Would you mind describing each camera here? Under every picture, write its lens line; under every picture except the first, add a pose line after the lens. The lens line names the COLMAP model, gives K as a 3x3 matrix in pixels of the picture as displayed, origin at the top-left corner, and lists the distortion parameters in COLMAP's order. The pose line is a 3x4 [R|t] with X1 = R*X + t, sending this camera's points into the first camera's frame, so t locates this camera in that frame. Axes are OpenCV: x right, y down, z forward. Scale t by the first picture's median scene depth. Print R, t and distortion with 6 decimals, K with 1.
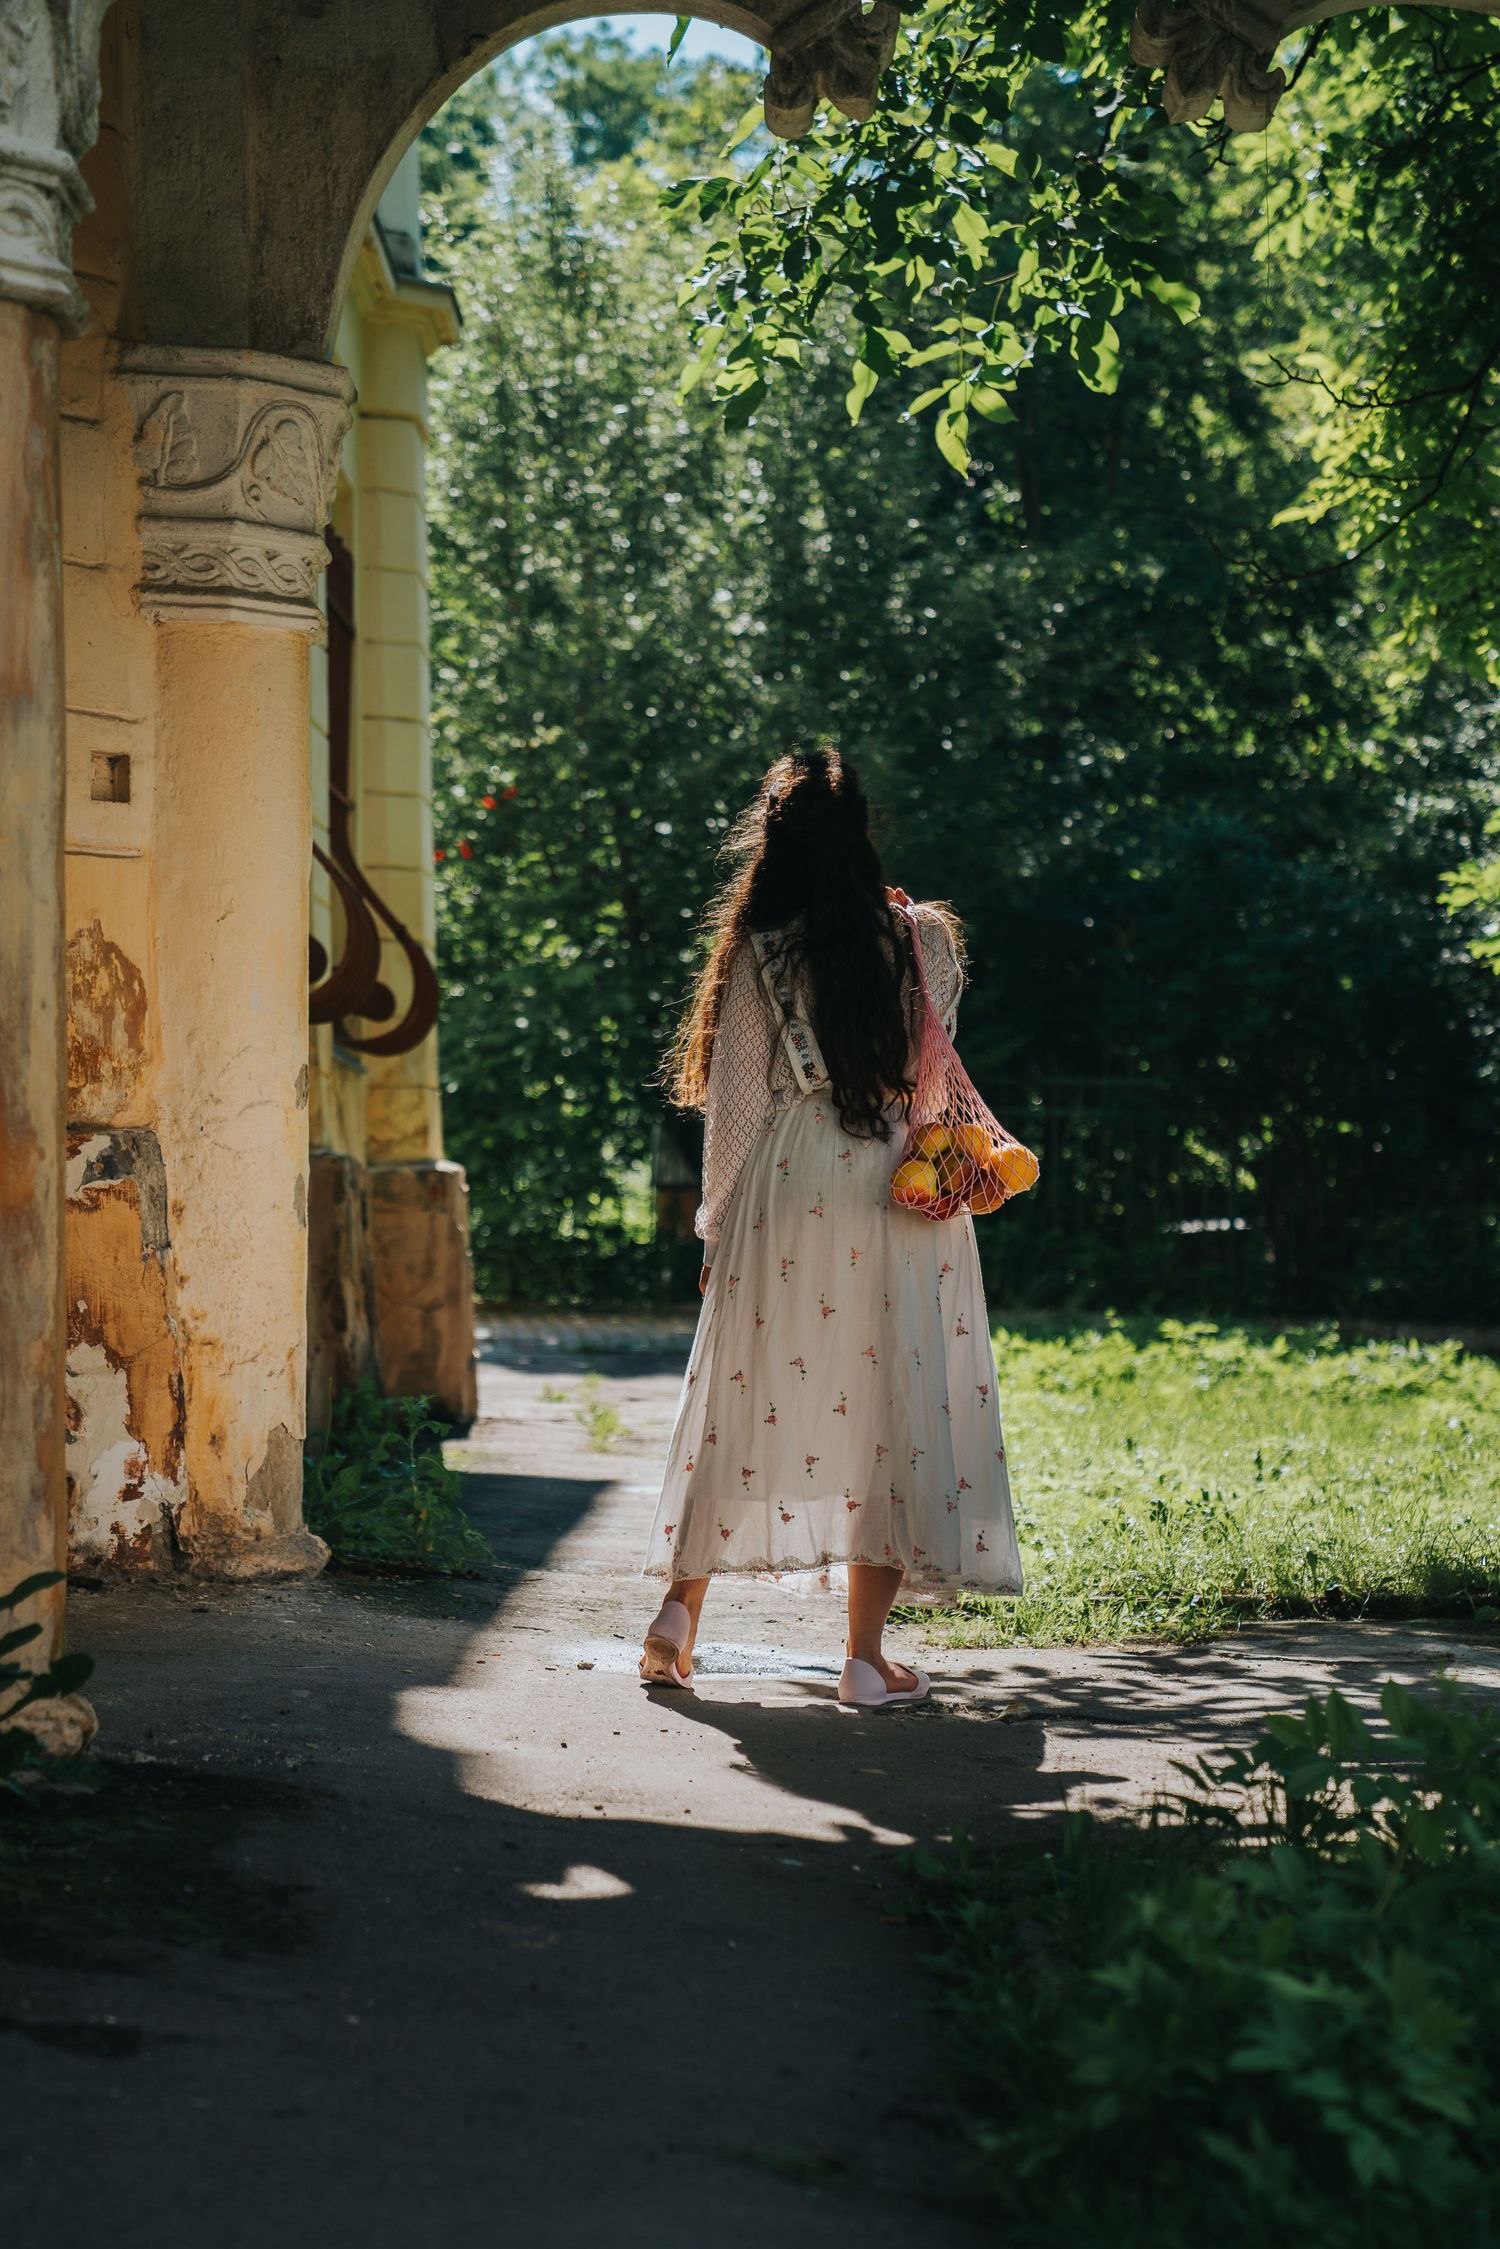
lens RADIAL K [[4205.3, 0, 739.4], [0, 4205.3, 1117.1], [0, 0, 1]] dist [0.081123, 0.000000]
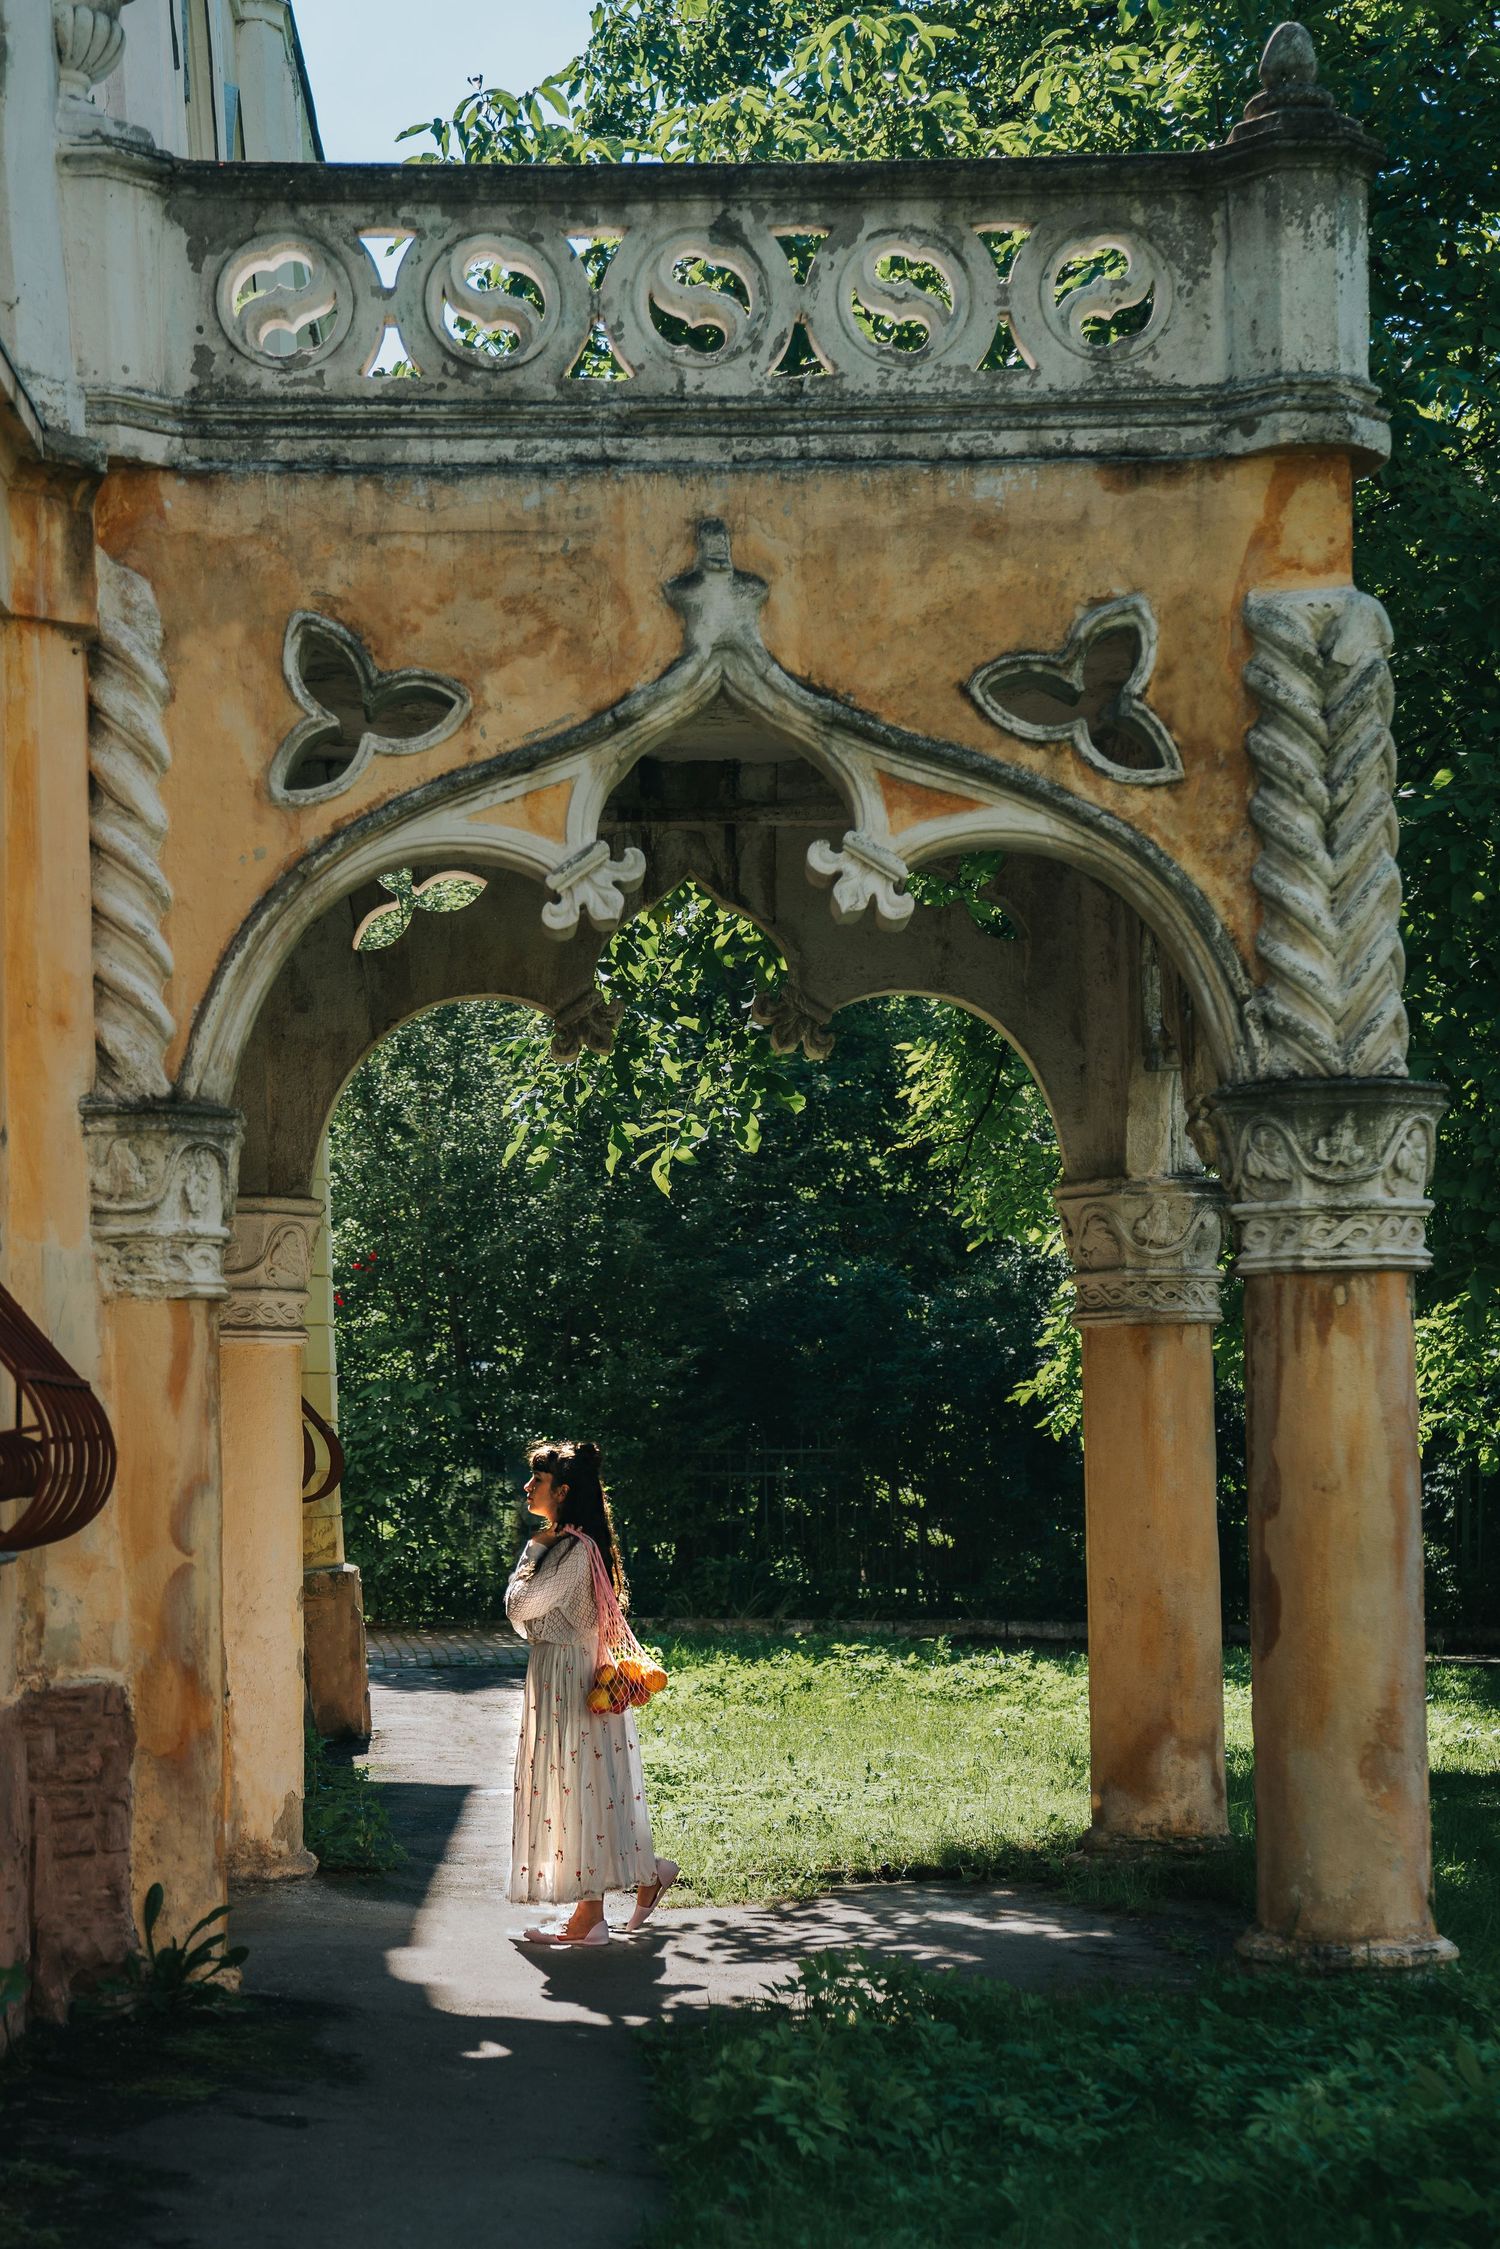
lens RADIAL K [[3309.0, 0, 767.4], [0, 3309.0, 1128.5], [0, 0, 1]] dist [-0.080795, 0.000000]
pose [[0.997324, -0.015401, 0.071467, -0.003435], [0.021671, 0.995901, -0.087813, -0.077865], [-0.069822, 0.089127, 0.993570, -0.411953]]
